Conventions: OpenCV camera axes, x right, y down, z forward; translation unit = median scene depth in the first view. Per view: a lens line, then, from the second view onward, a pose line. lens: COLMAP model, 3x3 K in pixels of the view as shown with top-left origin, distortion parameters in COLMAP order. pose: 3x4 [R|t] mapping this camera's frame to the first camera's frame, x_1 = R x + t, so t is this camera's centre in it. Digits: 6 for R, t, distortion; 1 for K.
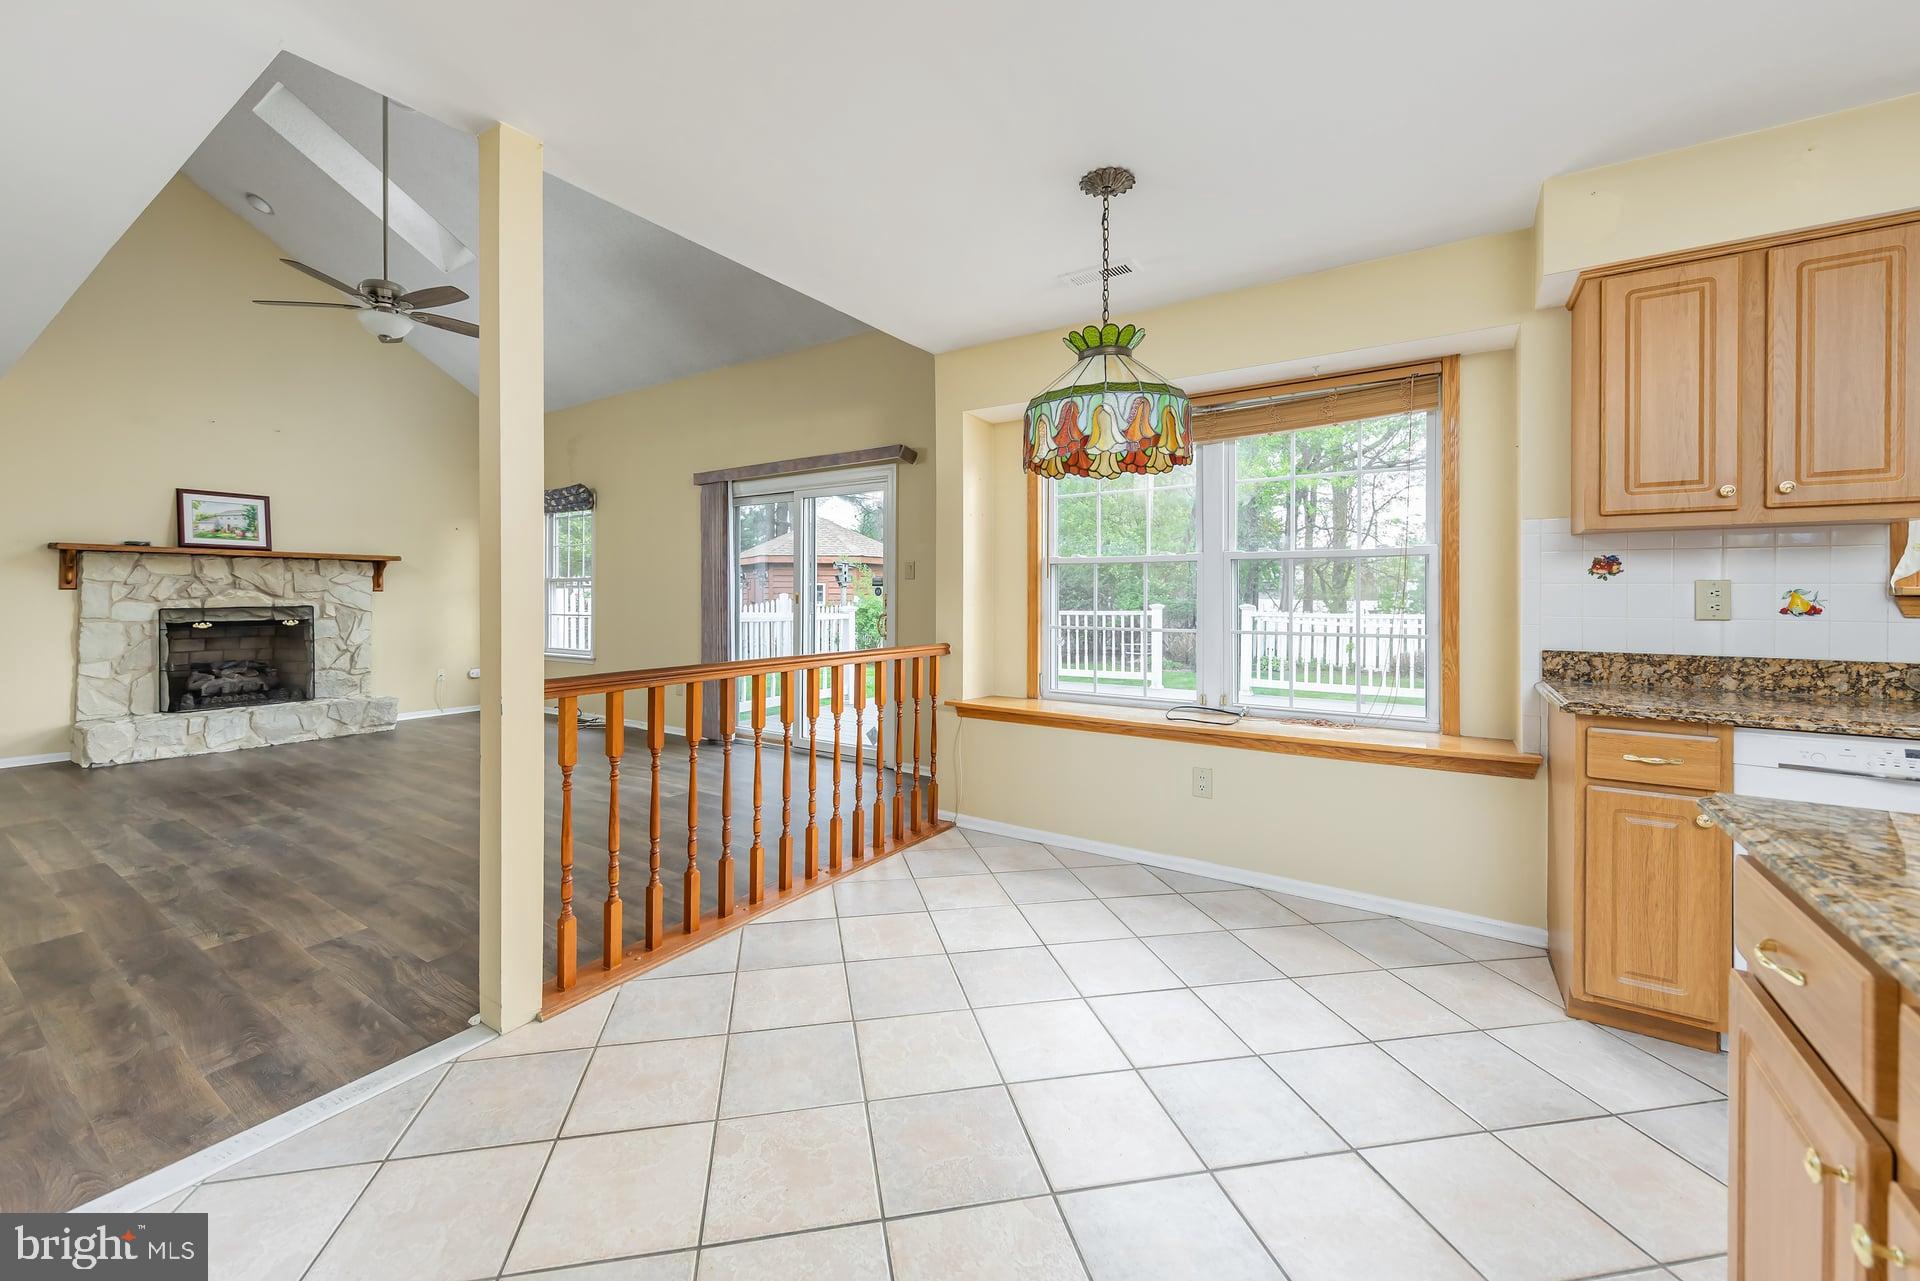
lens RADIAL K [[767.4, 0, 937.3], [0, 767.4, 593.0], [0, 0, 1]] dist [0.010199, -0.000662]
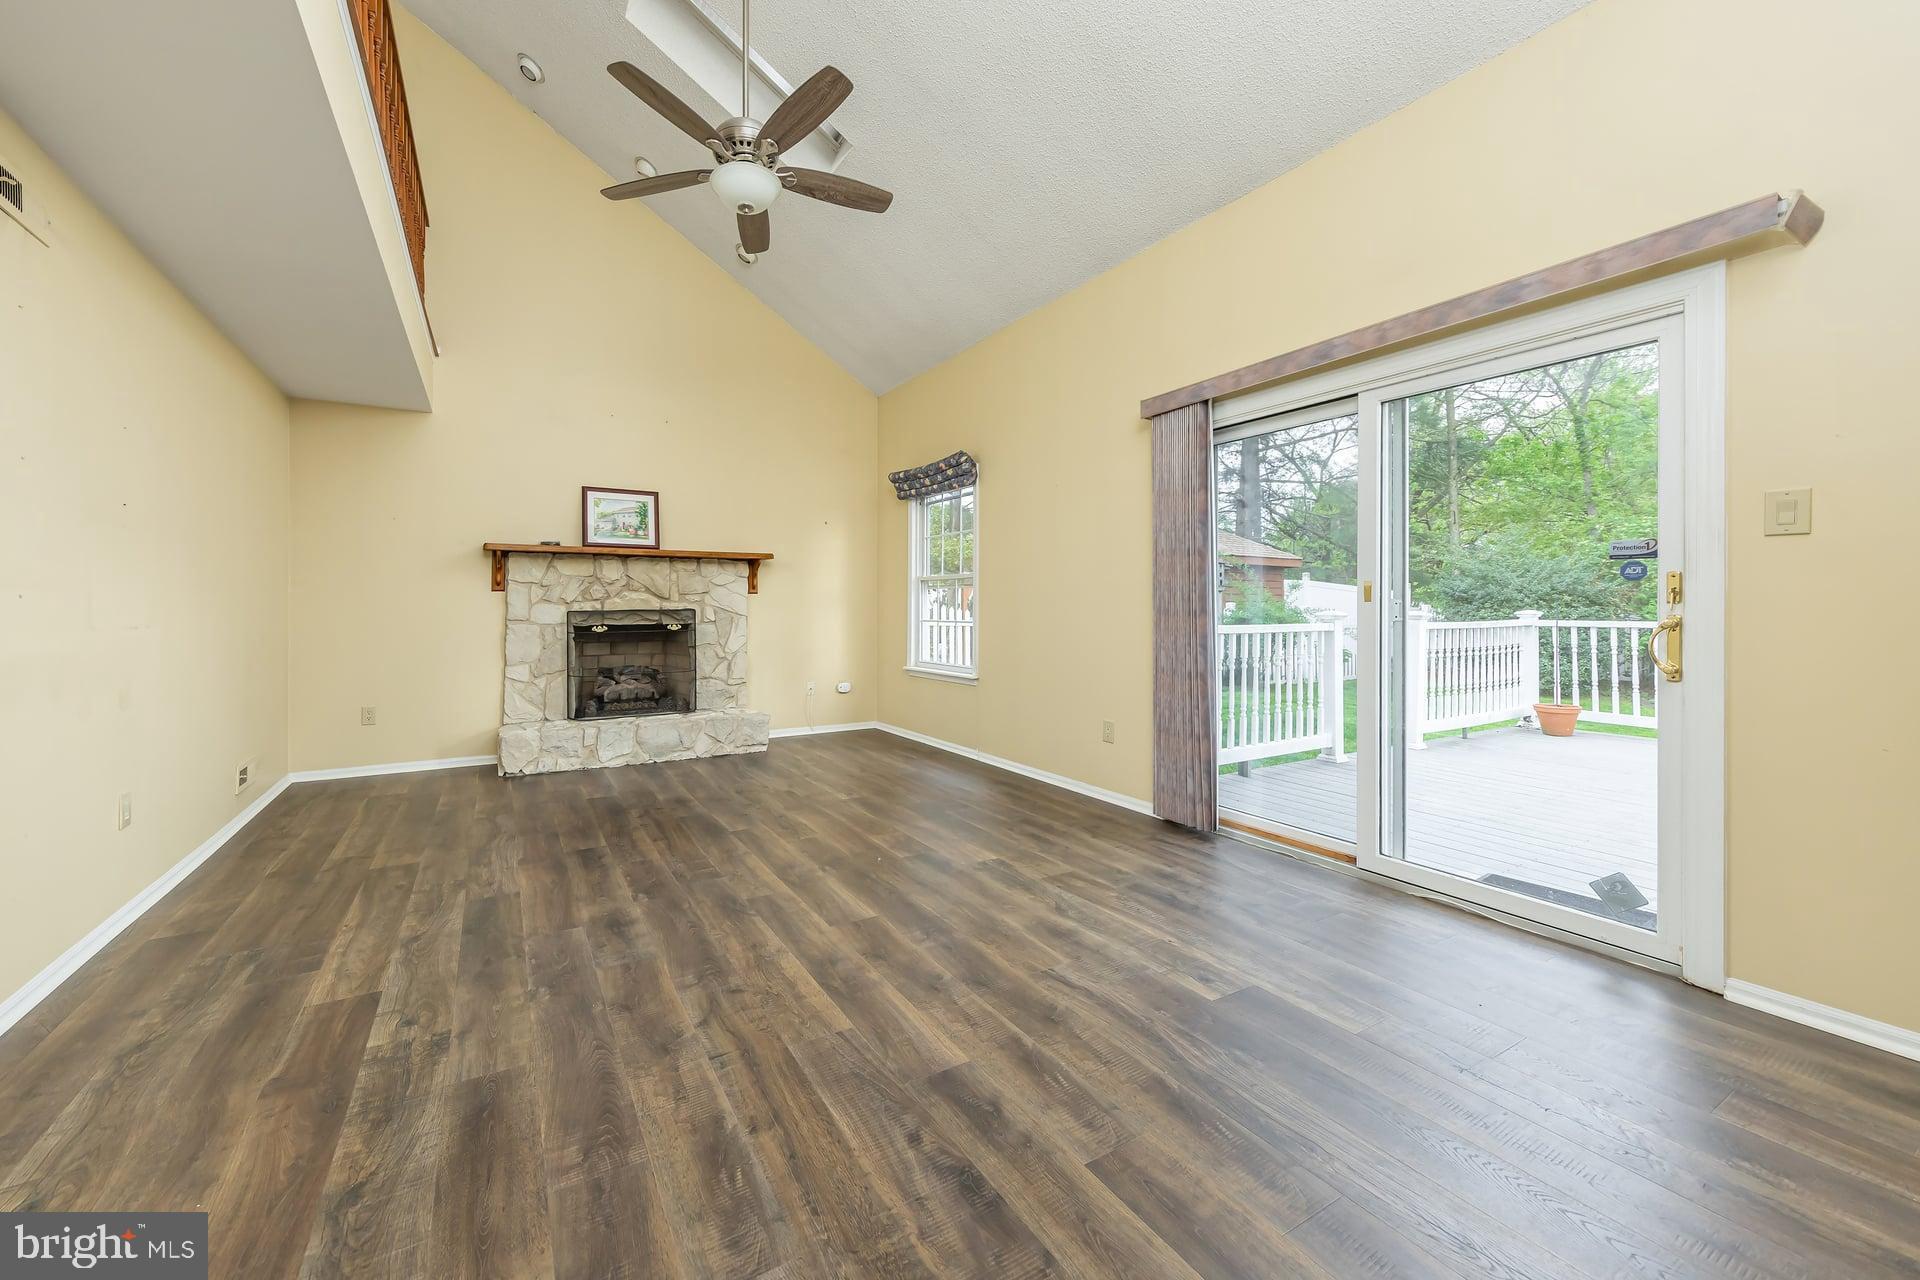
lens RADIAL K [[724.4, 0, 866.8], [0, 724.4, 595.1], [0, 0, 1]] dist [0.002280, -0.000344]
pose [[0.880112, -0.011736, -0.474620, -0.238155], [0.004508, 0.999856, -0.016365, 0.016531], [0.474744, 0.012264, 0.880038, 0.368146]]
